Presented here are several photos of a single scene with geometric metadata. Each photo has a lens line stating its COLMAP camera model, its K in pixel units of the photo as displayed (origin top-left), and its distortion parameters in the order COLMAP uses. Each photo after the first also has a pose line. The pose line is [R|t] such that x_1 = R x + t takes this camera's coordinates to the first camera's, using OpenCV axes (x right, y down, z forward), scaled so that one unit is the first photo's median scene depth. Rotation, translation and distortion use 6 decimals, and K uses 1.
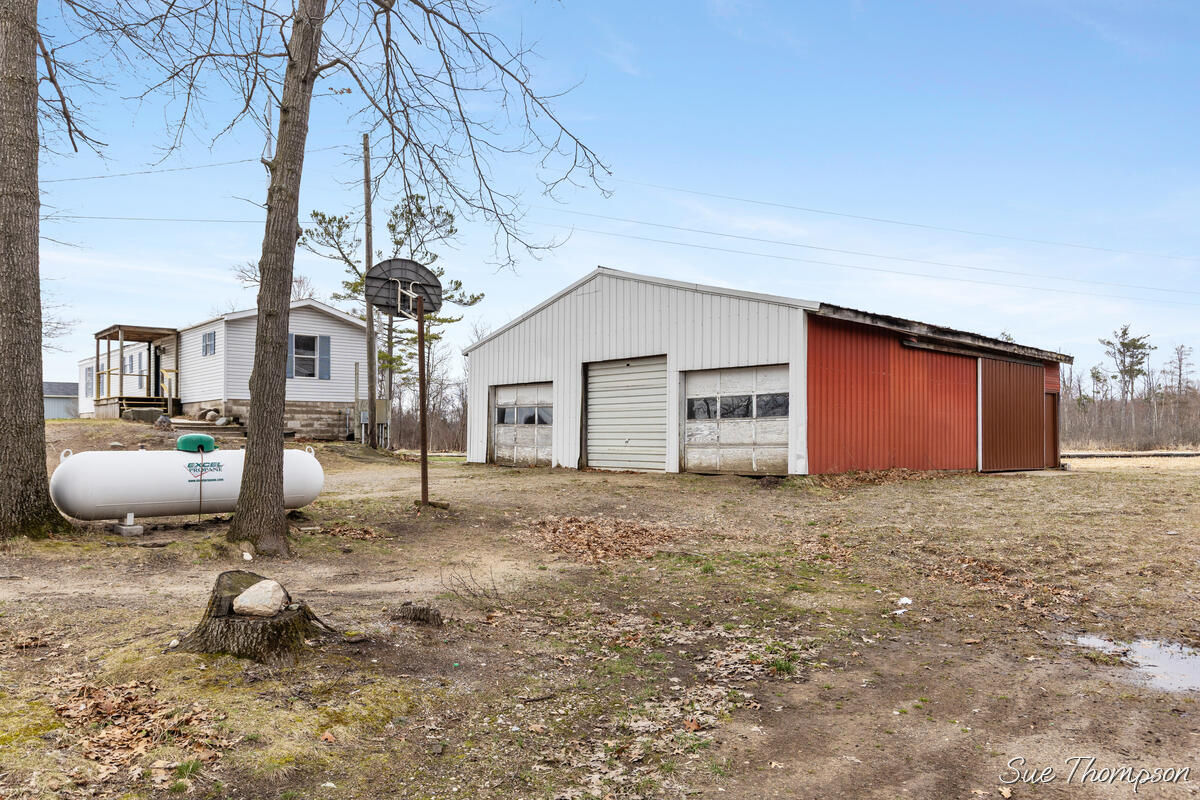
lens RADIAL K [[817.3, 0, 601.1], [0, 817.3, 407.7], [0, 0, 1]] dist [-0.003567, -0.000502]
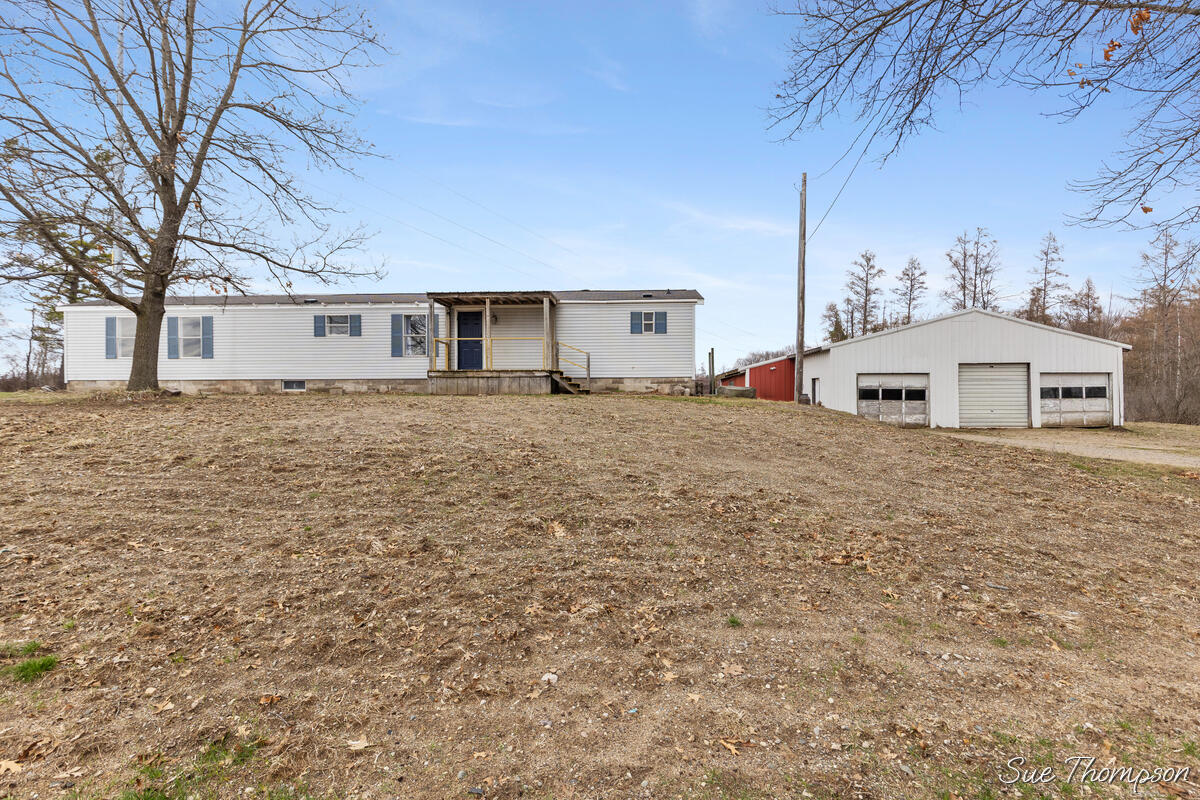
lens RADIAL K [[609.6, 0, 600.6], [0, 609.6, 395.0], [0, 0, 1]] dist [0.006303, 0.000434]
pose [[0.694543, 0.004440, 0.719438, -1.589580], [-0.018819, 0.999751, 0.011997, 0.008039], [-0.719205, -0.021872, 0.694453, 0.745617]]
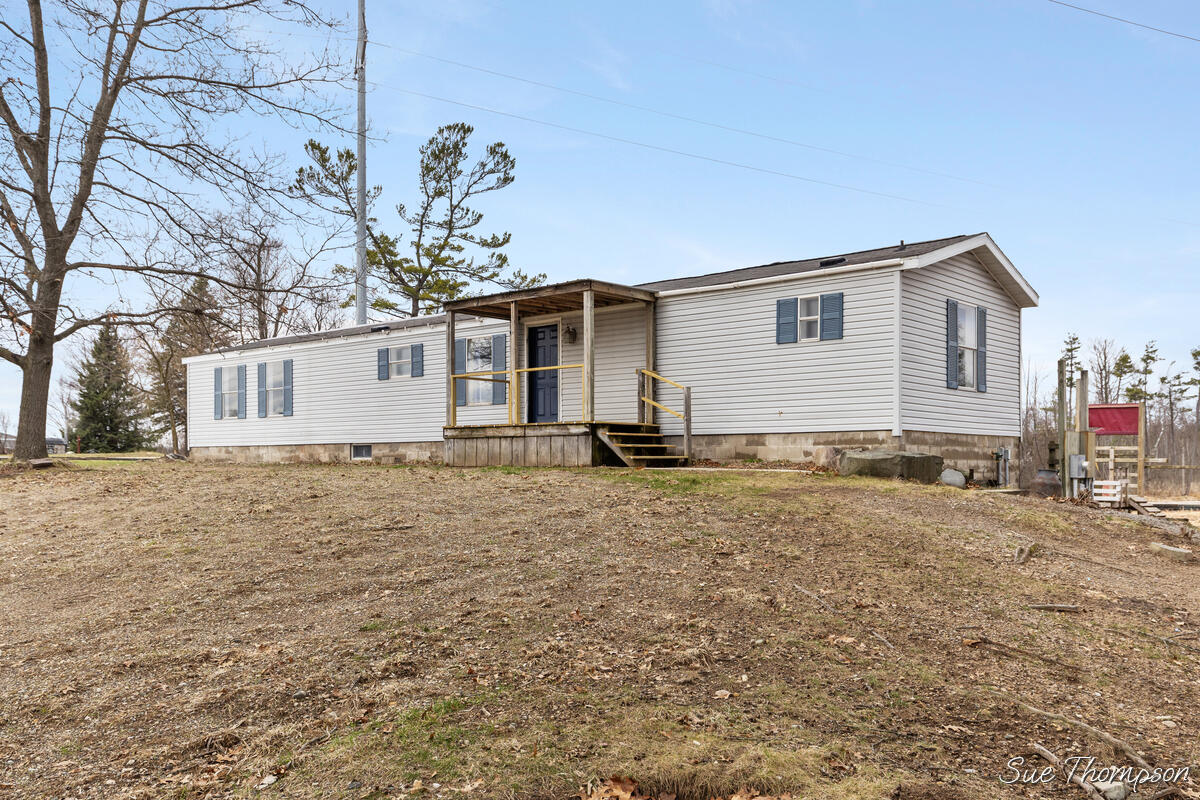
lens RADIAL K [[1063.8, 0, 597.5], [0, 1063.8, 401.5], [0, 0, 1]] dist [0.085473, 0.001502]
pose [[0.993833, 0.011268, 0.110311, -1.011001], [-0.007584, 0.999401, -0.033759, -0.006344], [-0.110625, 0.032715, 0.993324, 0.539783]]
